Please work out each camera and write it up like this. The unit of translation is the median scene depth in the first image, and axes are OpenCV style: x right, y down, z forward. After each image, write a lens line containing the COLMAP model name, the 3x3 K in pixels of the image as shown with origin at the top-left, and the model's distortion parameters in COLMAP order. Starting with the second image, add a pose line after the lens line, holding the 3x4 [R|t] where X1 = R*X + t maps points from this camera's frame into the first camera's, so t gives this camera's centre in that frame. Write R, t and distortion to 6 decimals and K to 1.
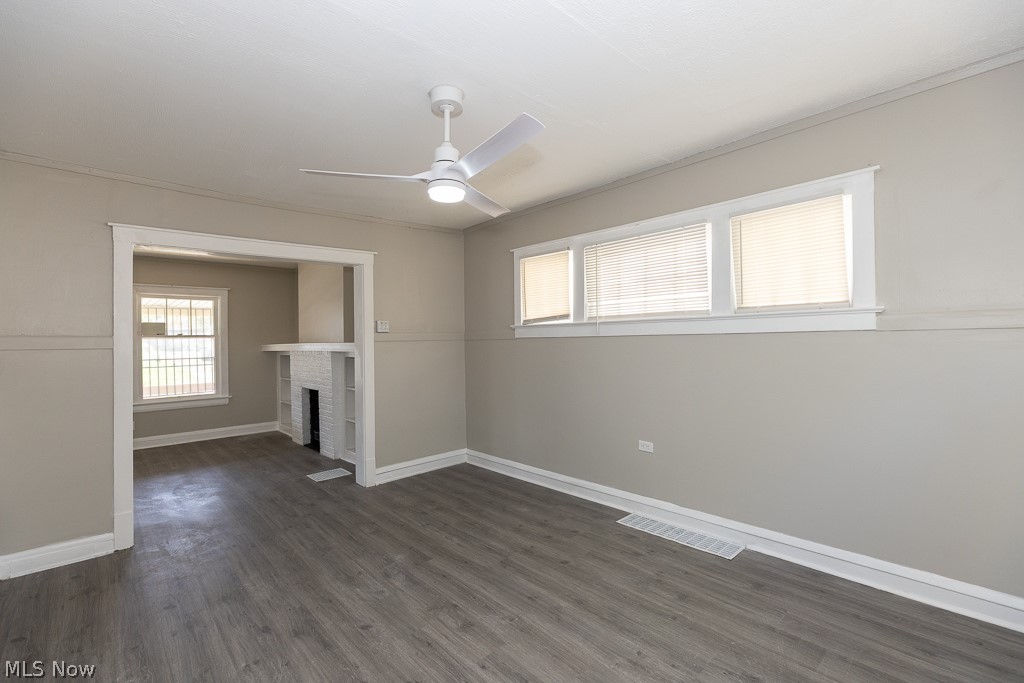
lens RADIAL K [[456.4, 0, 507.5], [0, 456.4, 337.0], [0, 0, 1]] dist [0.007025, -0.001119]
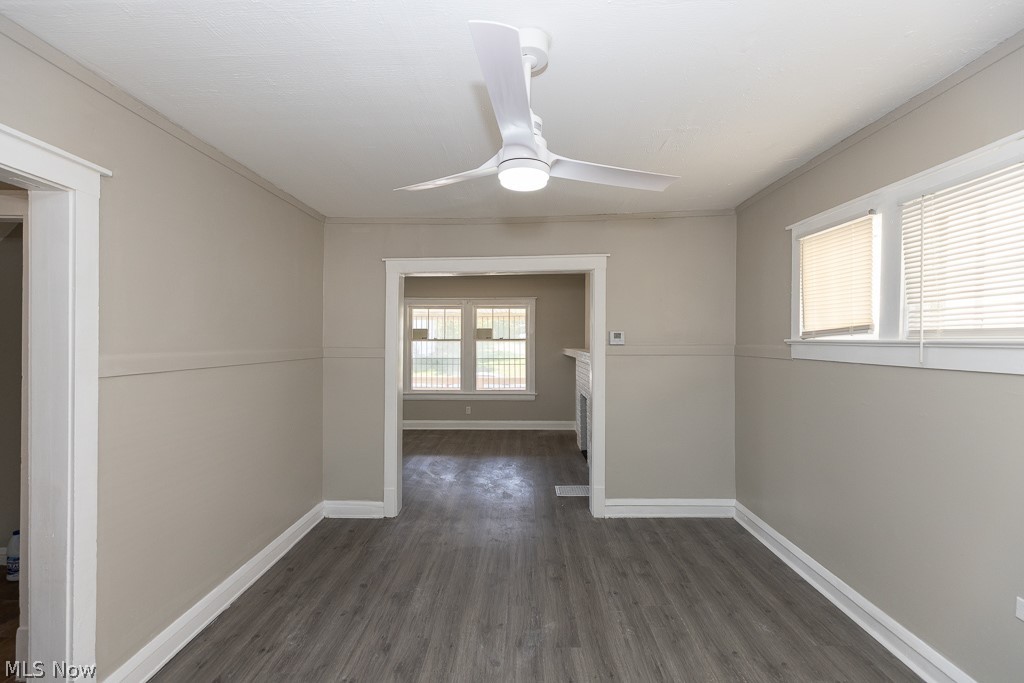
lens RADIAL K [[456.4, 0, 509.4], [0, 456.4, 337.5], [0, 0, 1]] dist [0.007025, -0.001119]
pose [[0.721010, 0.013981, -0.692784, 0.221438], [-0.007069, 0.999893, 0.012822, -0.040970], [0.692889, -0.004348, 0.721031, 0.278300]]
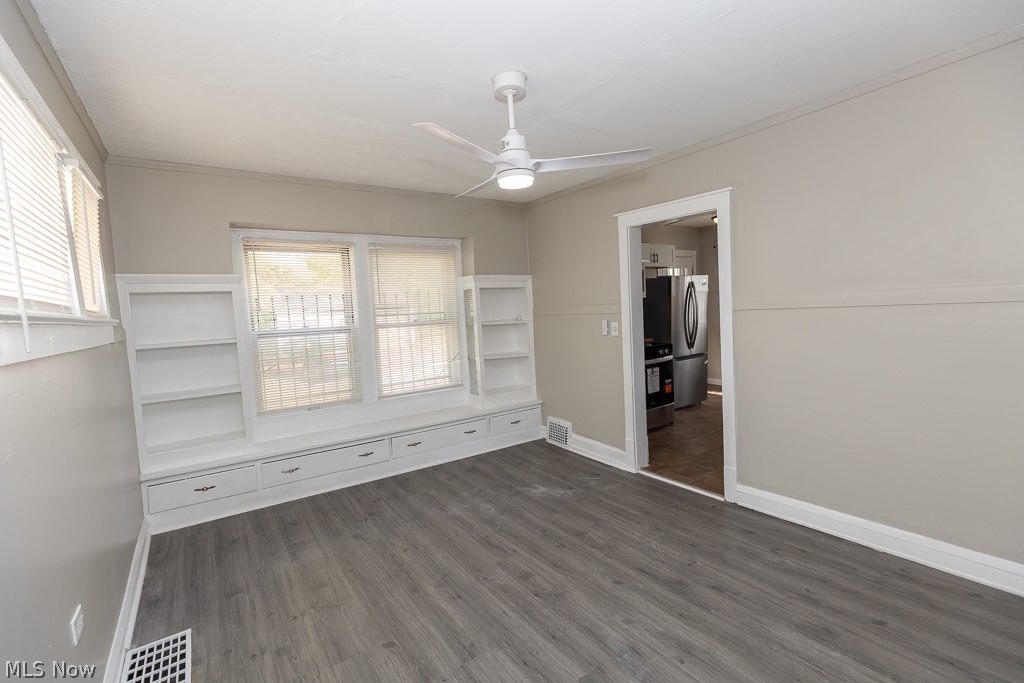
lens RADIAL K [[456.4, 0, 512.4], [0, 456.4, 338.8], [0, 0, 1]] dist [0.007025, -0.001119]
pose [[-0.988985, 0.063745, 0.133583, -0.146902], [0.071543, 0.995952, 0.054412, -0.010773], [-0.129574, 0.063370, -0.989543, 1.248047]]
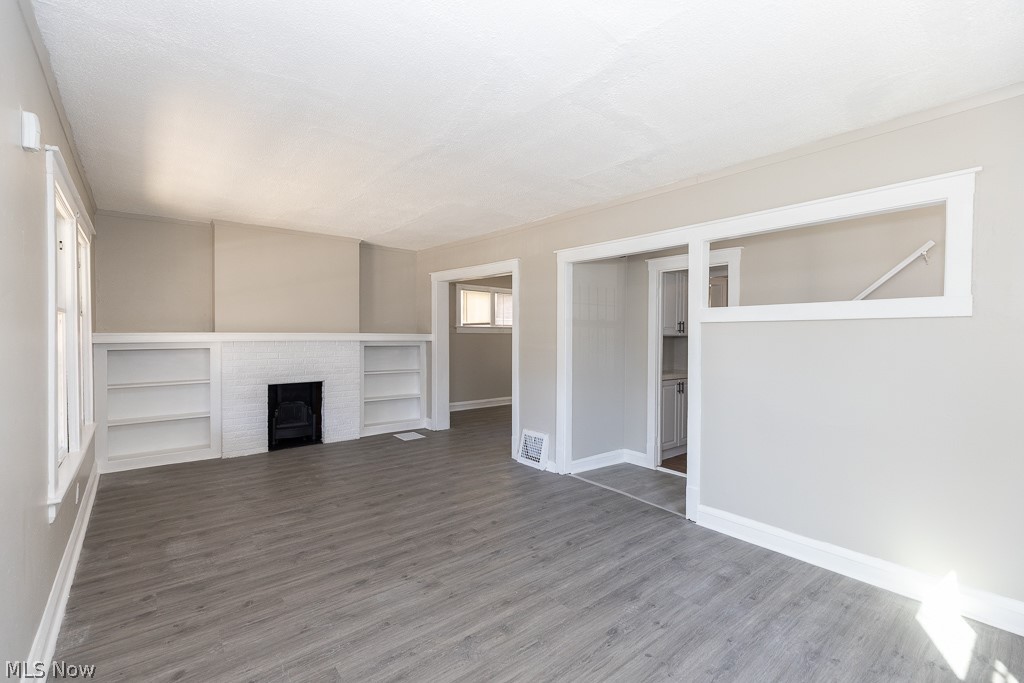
lens RADIAL K [[456.4, 0, 503.9], [0, 456.4, 338.0], [0, 0, 1]] dist [0.007025, -0.001119]
pose [[0.063355, 0.008359, 0.997956, -2.137874], [-0.015735, 0.999849, -0.007376, 0.039206], [-0.997867, -0.015235, 0.063477, 0.846008]]
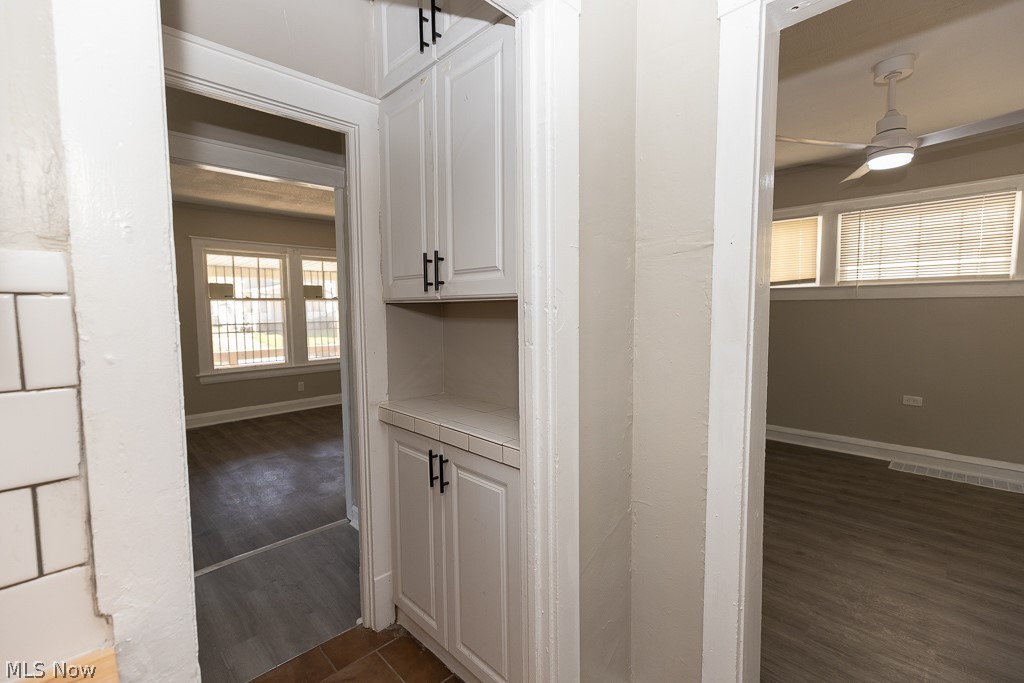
lens RADIAL K [[456.4, 0, 513.7], [0, 456.4, 338.7], [0, 0, 1]] dist [0.007025, -0.001119]
pose [[0.999416, 0.003074, 0.034041, -0.634336], [-0.005530, 0.997368, 0.072297, 0.017571], [-0.033729, -0.072443, 0.996802, -0.039803]]
